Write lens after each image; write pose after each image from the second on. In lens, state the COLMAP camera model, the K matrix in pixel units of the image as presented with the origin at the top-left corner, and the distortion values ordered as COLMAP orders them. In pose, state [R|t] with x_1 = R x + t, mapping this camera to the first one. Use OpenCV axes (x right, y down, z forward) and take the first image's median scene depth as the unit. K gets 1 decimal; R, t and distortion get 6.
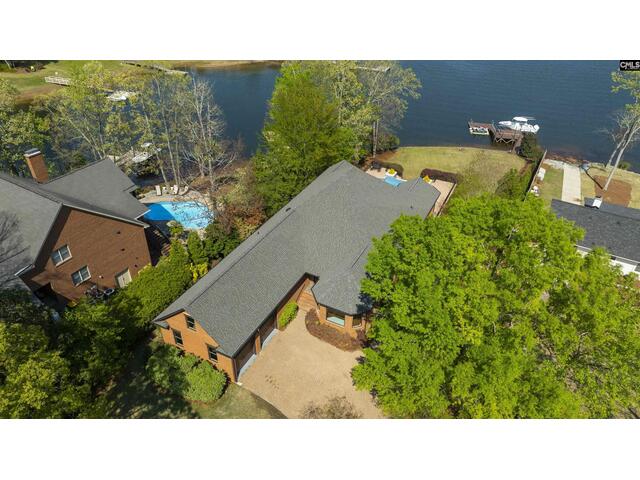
lens RADIAL K [[449.6, 0, 320.0], [0, 449.6, 240.0], [0, 0, 1]] dist [-0.013344, -0.000587]
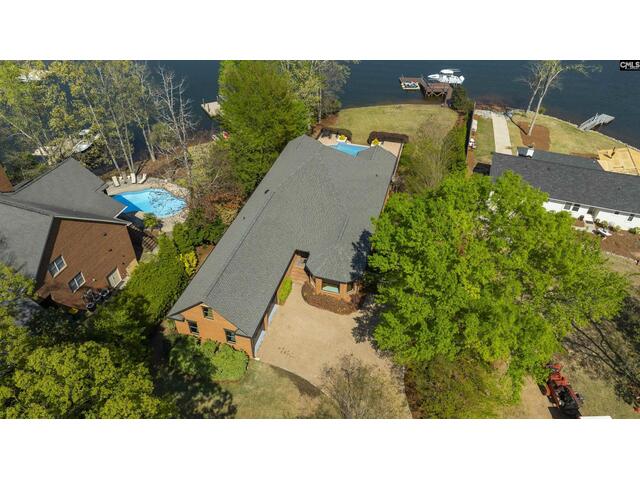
lens RADIAL K [[449.6, 0, 320.0], [0, 449.6, 240.0], [0, 0, 1]] dist [-0.013344, -0.000587]
pose [[0.980604, -0.129983, 0.146699, -0.125911], [0.114702, 0.987485, 0.108241, -0.058813], [-0.158932, -0.089314, 0.983241, -0.071131]]
